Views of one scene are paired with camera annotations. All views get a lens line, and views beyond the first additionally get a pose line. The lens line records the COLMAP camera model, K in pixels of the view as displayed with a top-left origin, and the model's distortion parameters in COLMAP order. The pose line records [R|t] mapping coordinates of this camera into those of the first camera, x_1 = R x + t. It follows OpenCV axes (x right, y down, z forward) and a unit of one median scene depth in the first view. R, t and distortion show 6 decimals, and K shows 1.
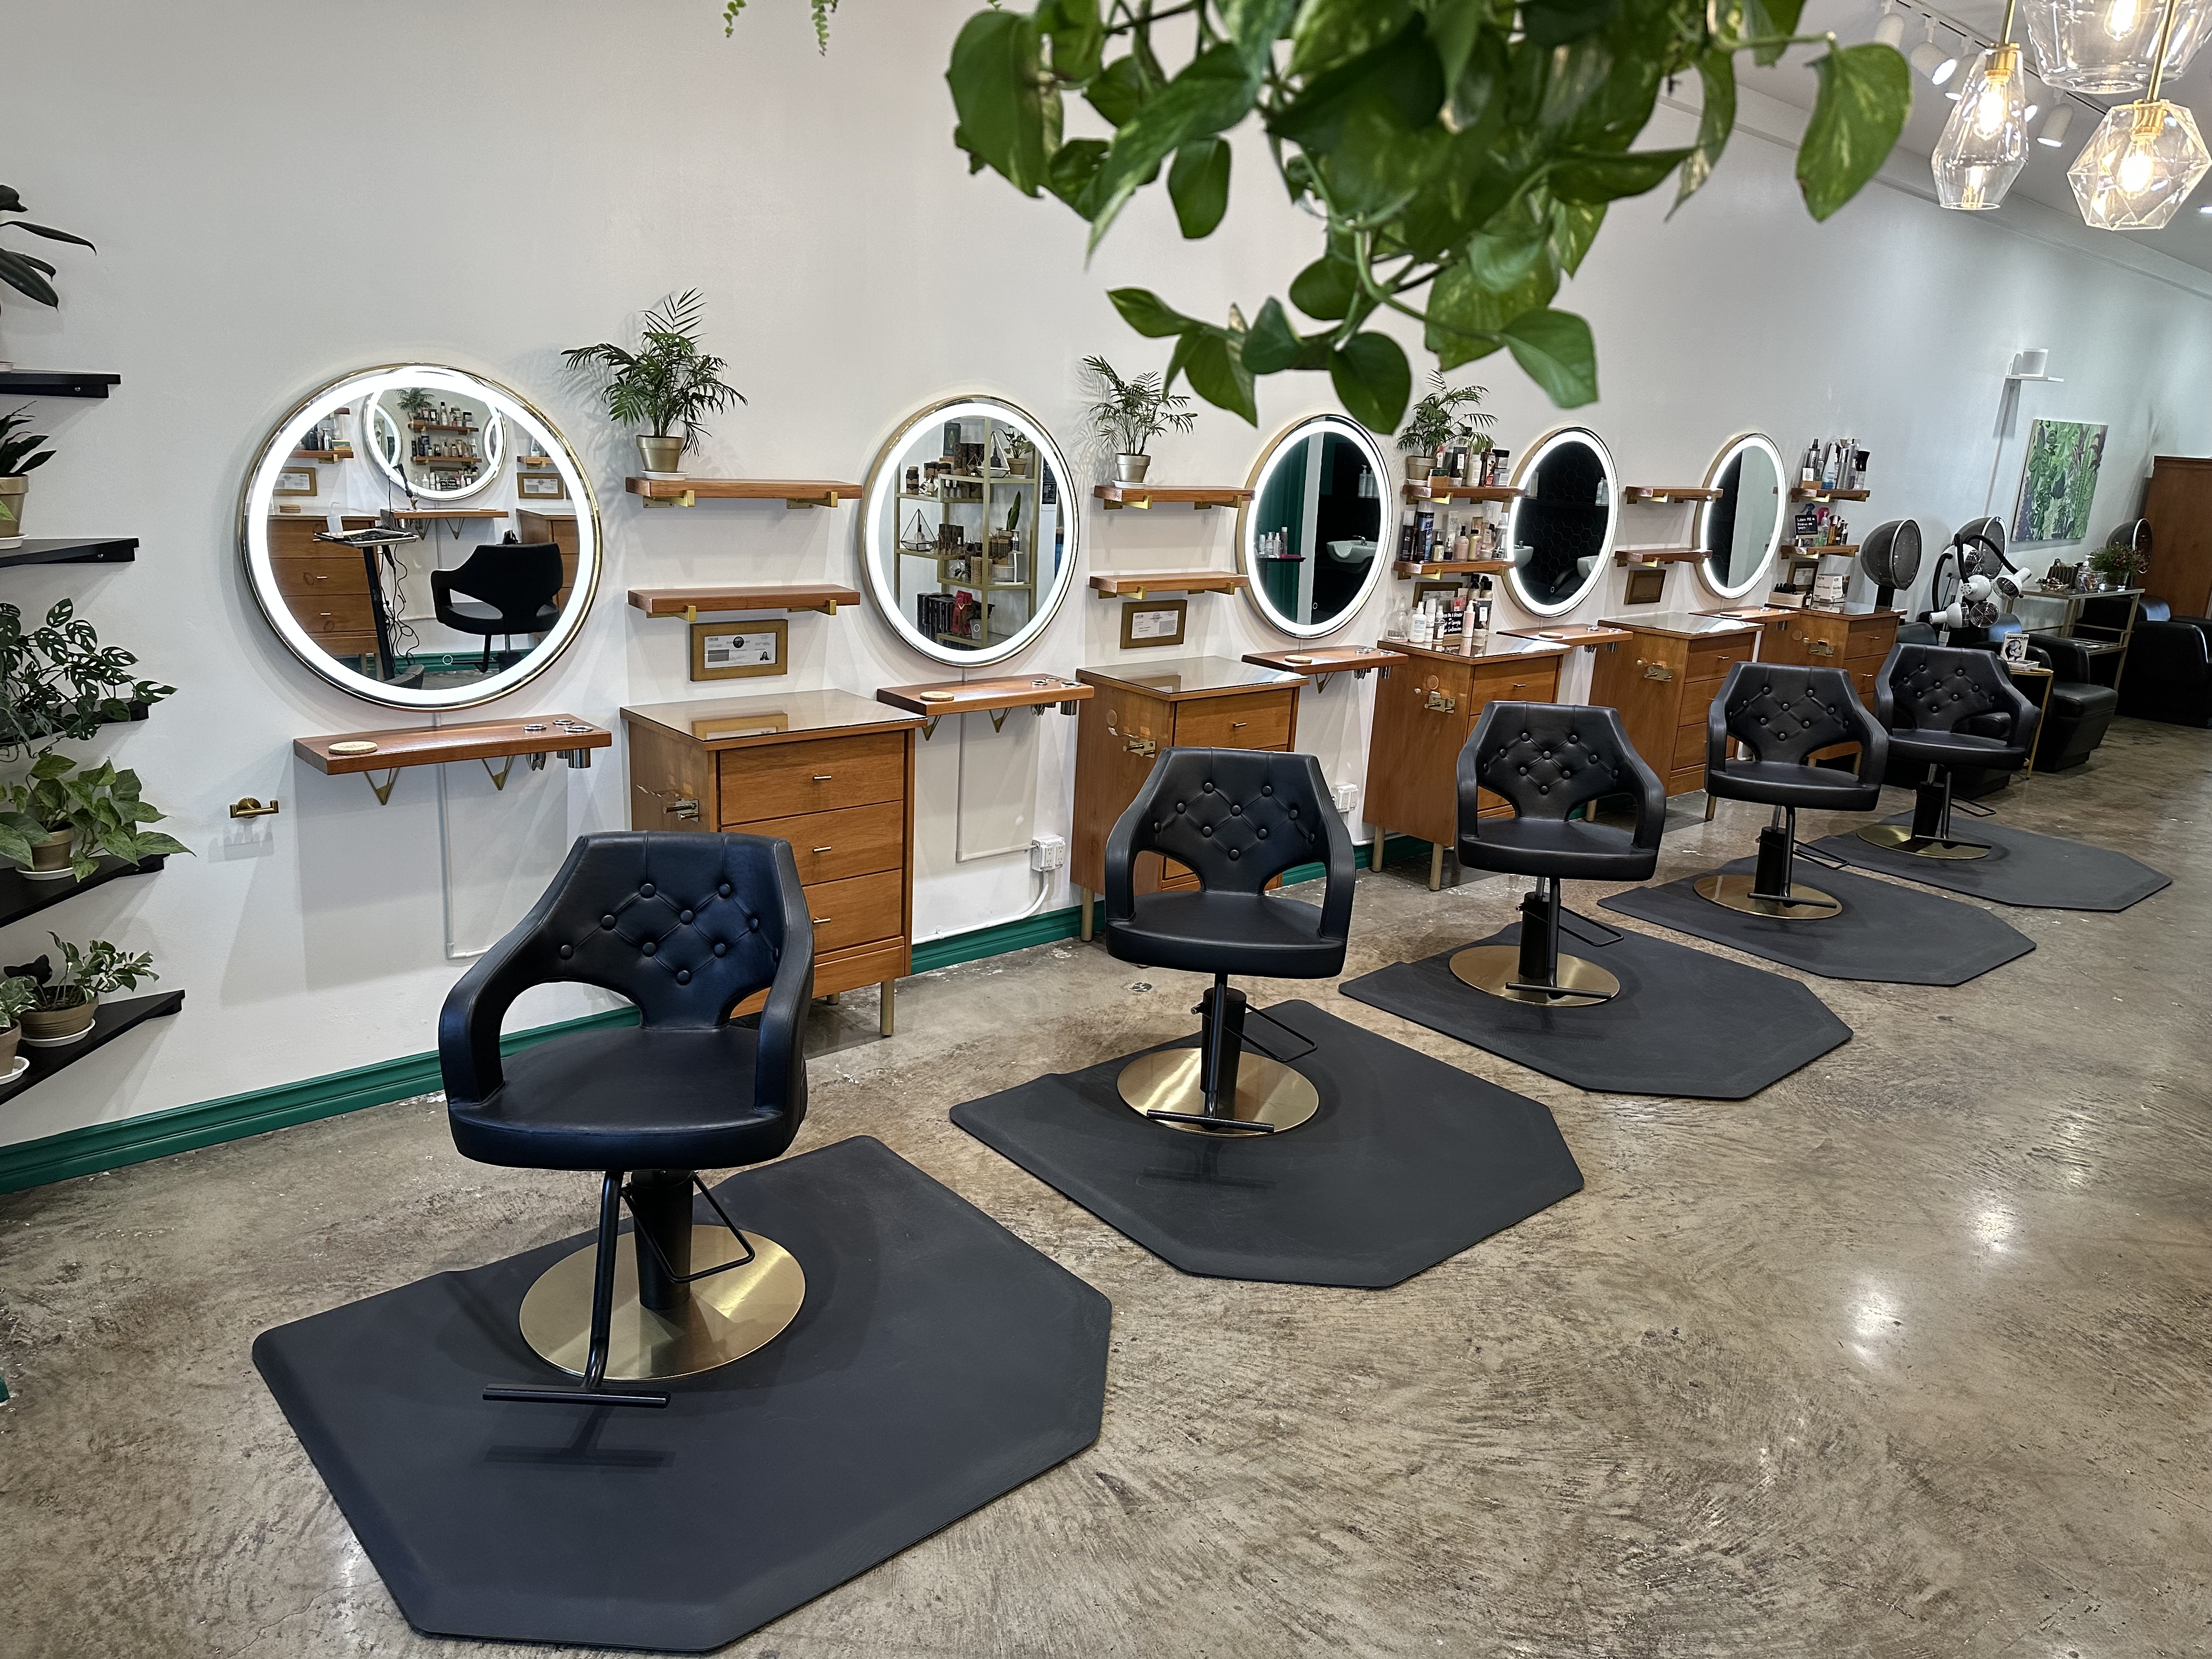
lens RADIAL K [[1554.1, 0, 1106.0], [0, 1554.1, 829.5], [0, 0, 1]] dist [0.102774, -0.142165]
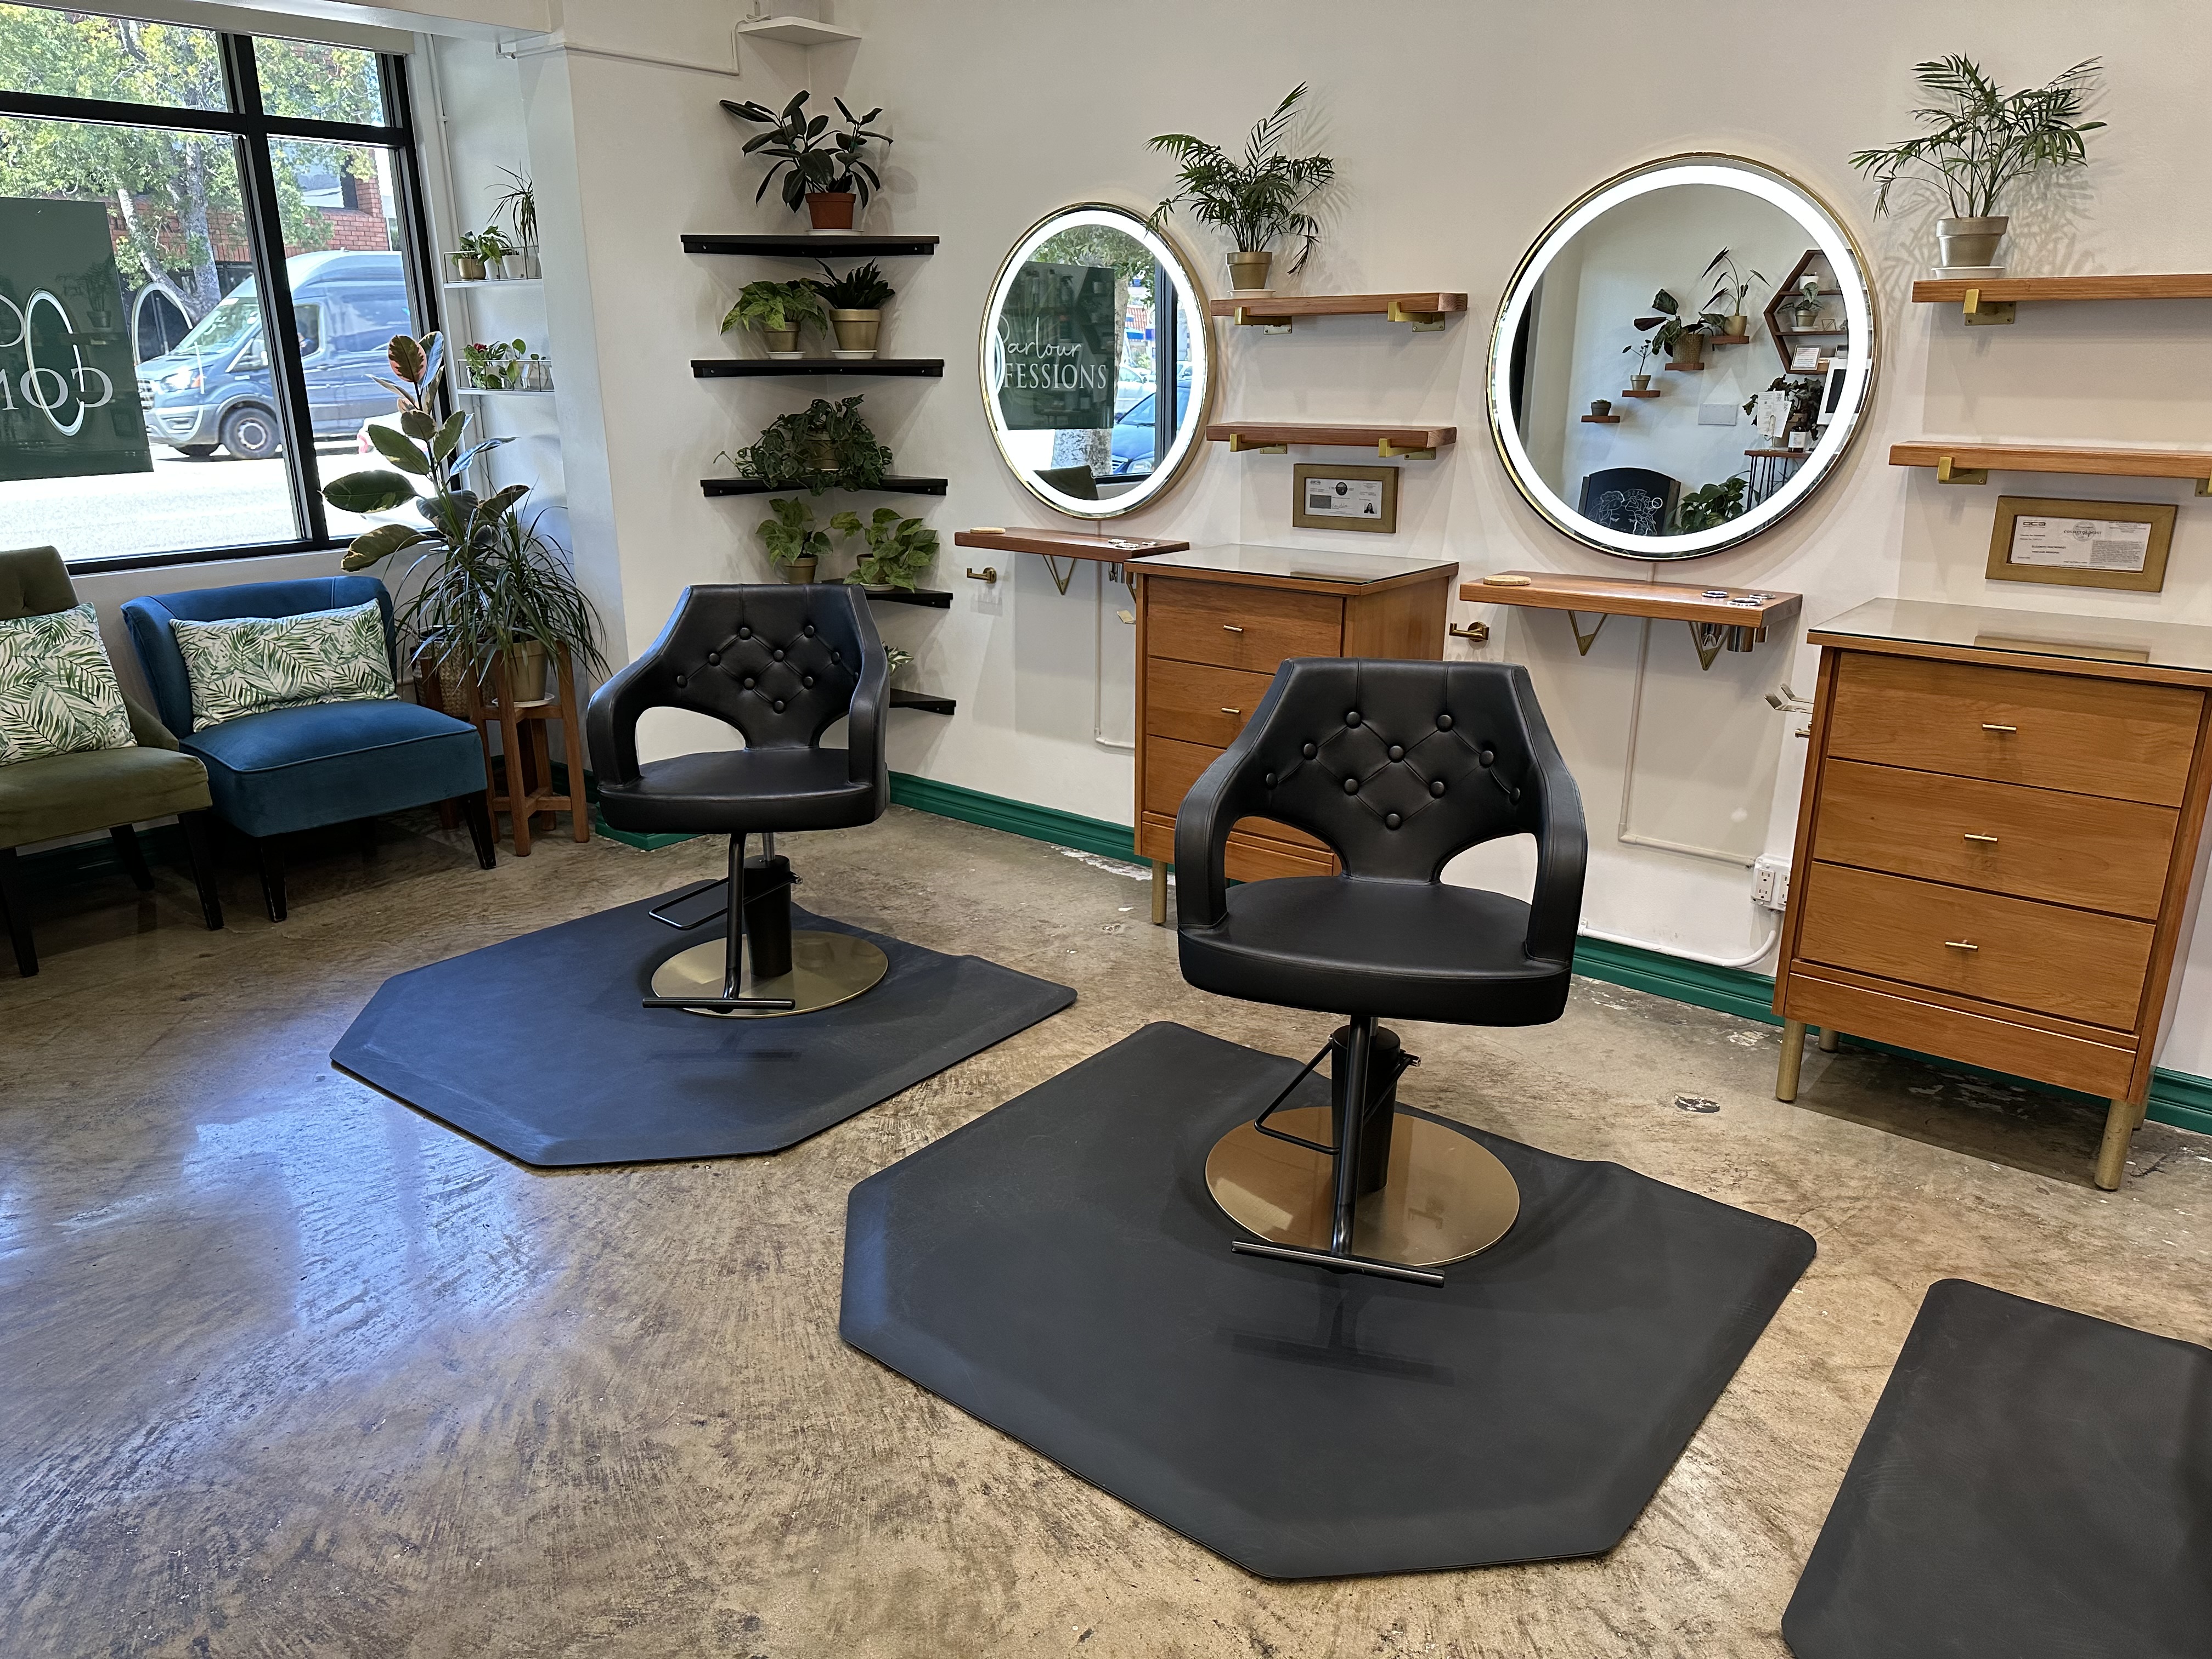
lens RADIAL K [[1554.1, 0, 1106.0], [0, 1554.1, 829.5], [0, 0, 1]] dist [0.102774, -0.142165]
pose [[0.157322, 0.230294, -0.960320, 0.656269], [-0.256821, 0.948511, 0.185389, -0.066768], [0.953568, 0.217465, 0.208366, 0.735612]]
